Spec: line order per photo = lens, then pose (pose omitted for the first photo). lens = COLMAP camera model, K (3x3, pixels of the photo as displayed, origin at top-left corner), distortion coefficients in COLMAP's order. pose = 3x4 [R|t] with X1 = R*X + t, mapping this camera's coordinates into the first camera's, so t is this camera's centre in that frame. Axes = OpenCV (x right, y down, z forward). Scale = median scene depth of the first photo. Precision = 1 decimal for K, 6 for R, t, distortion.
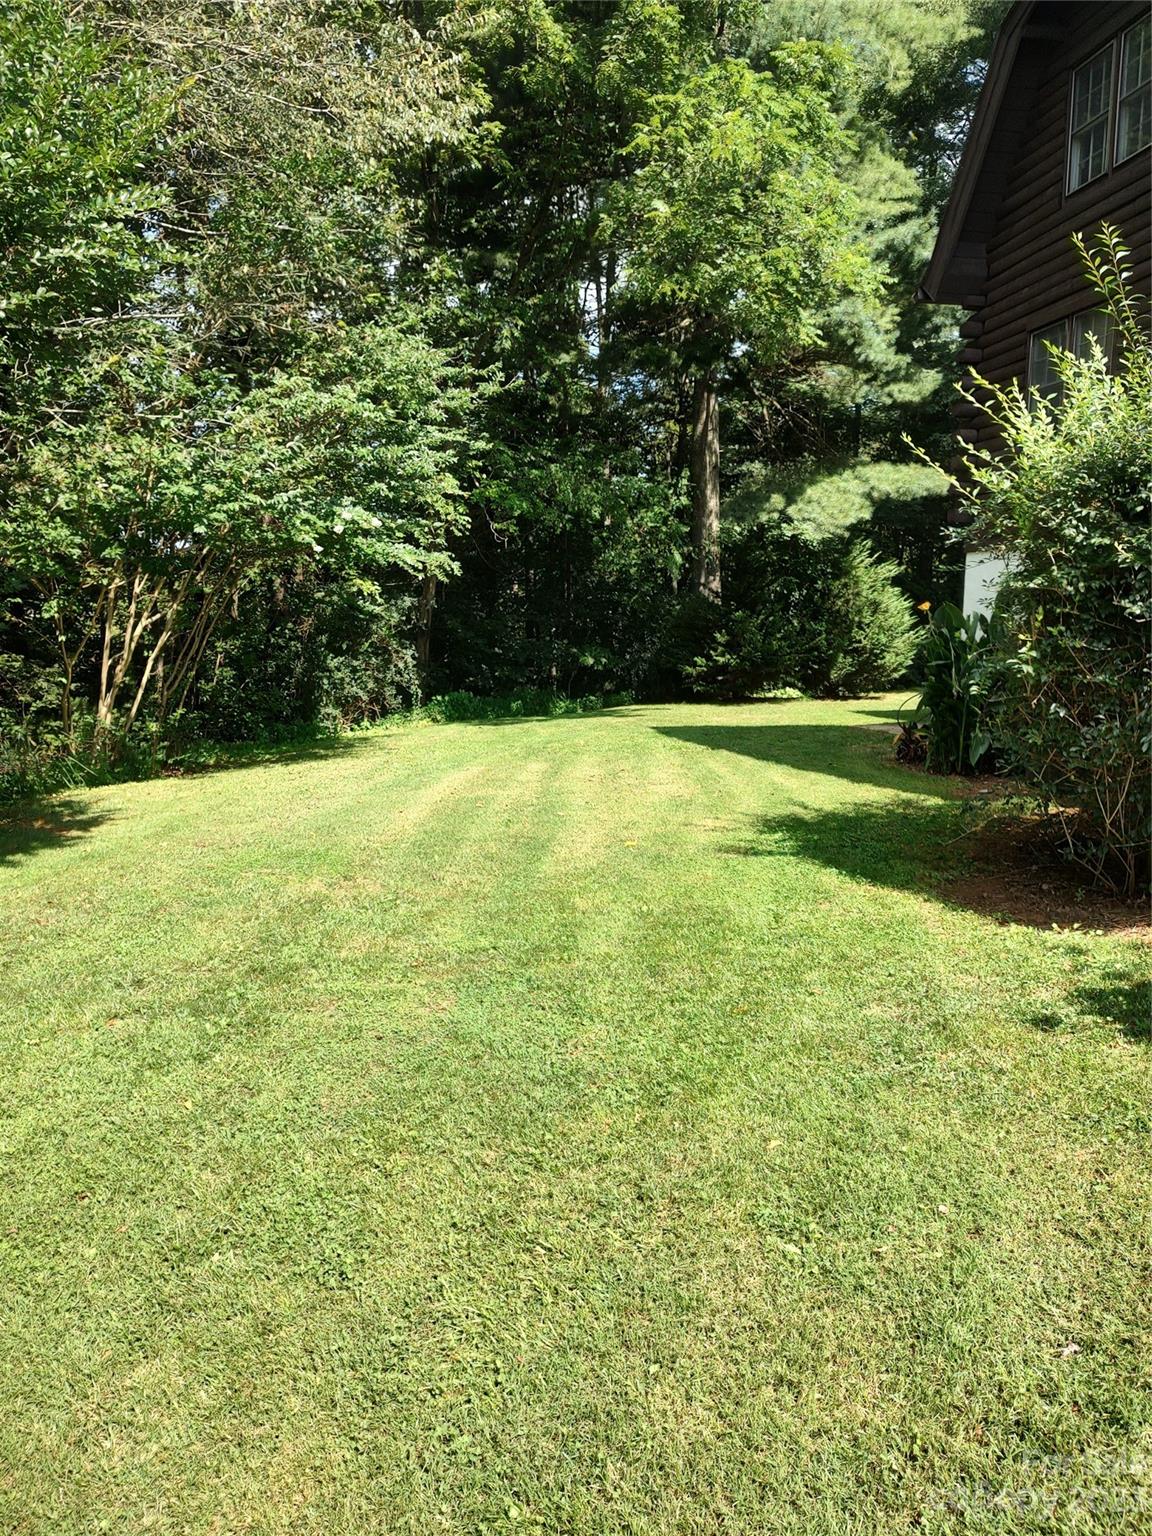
lens RADIAL K [[1080.2, 0, 579.6], [0, 1080.2, 774.8], [0, 0, 1]] dist [-0.002950, -0.004602]
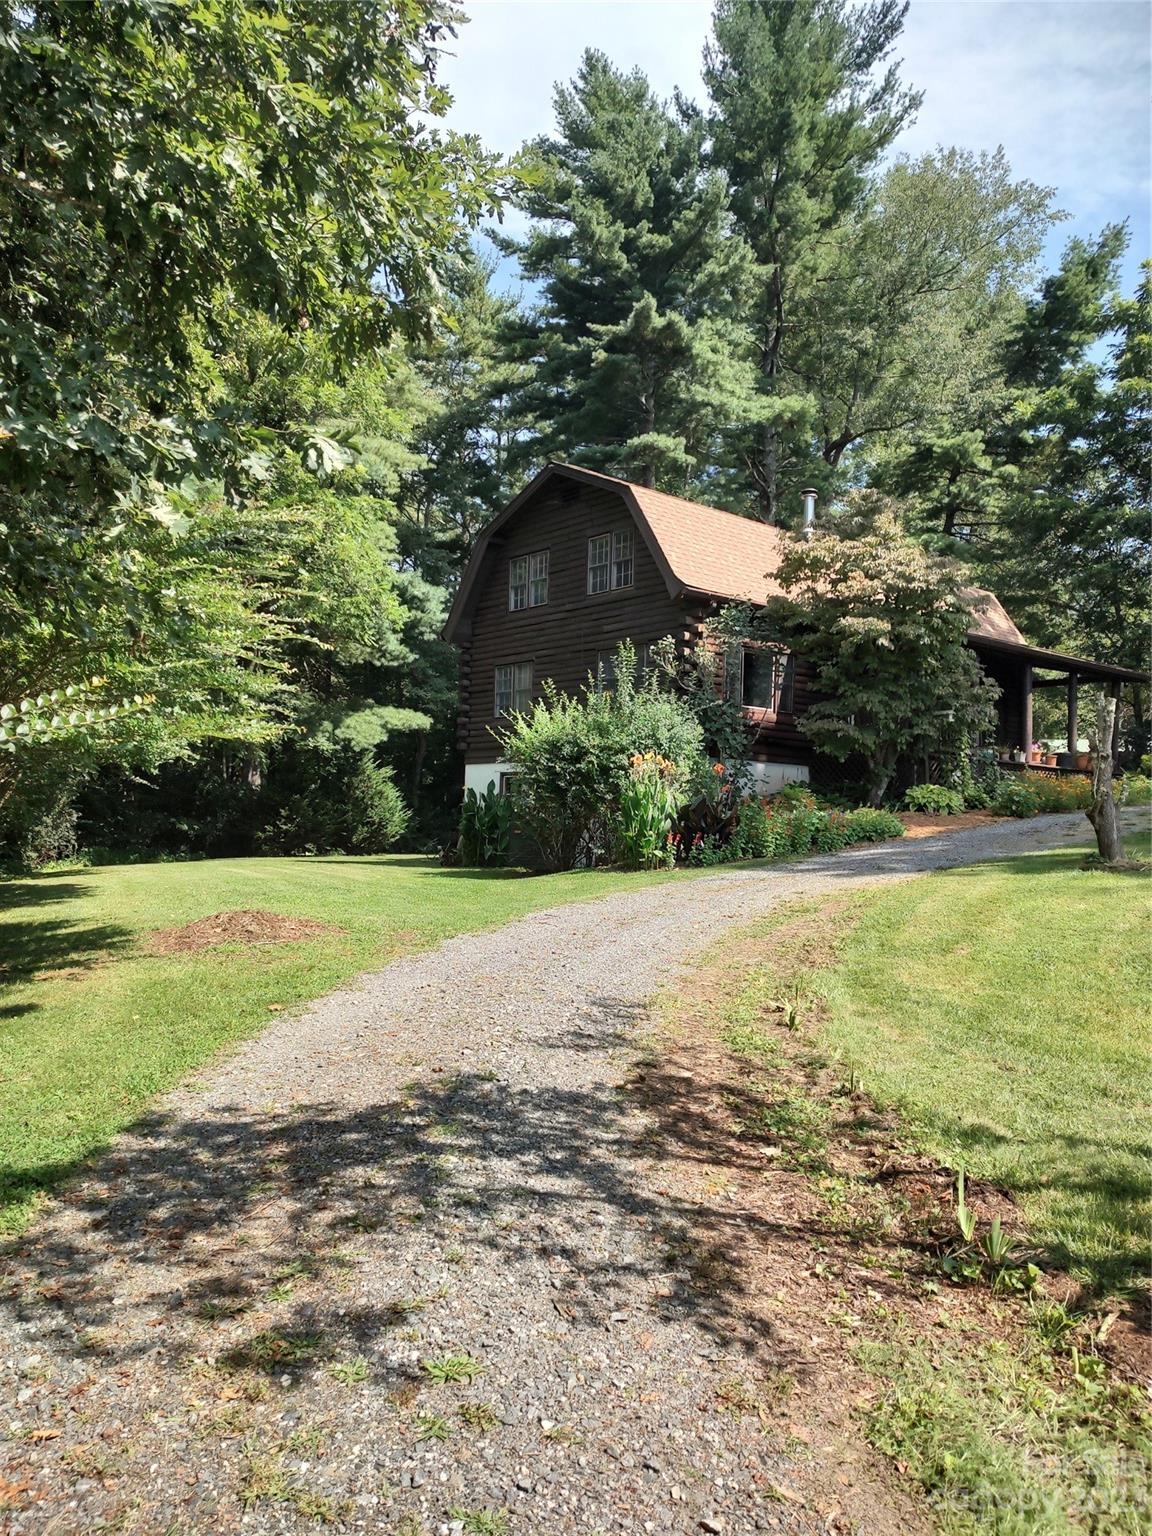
lens RADIAL K [[1080.2, 0, 575.8], [0, 1080.2, 768.7], [0, 0, 1]] dist [-0.002950, -0.004602]
pose [[0.857246, 0.042696, 0.513134, -0.304056], [0.055832, 0.982973, -0.175064, 0.101019], [-0.511871, 0.178722, 0.840266, -0.483366]]
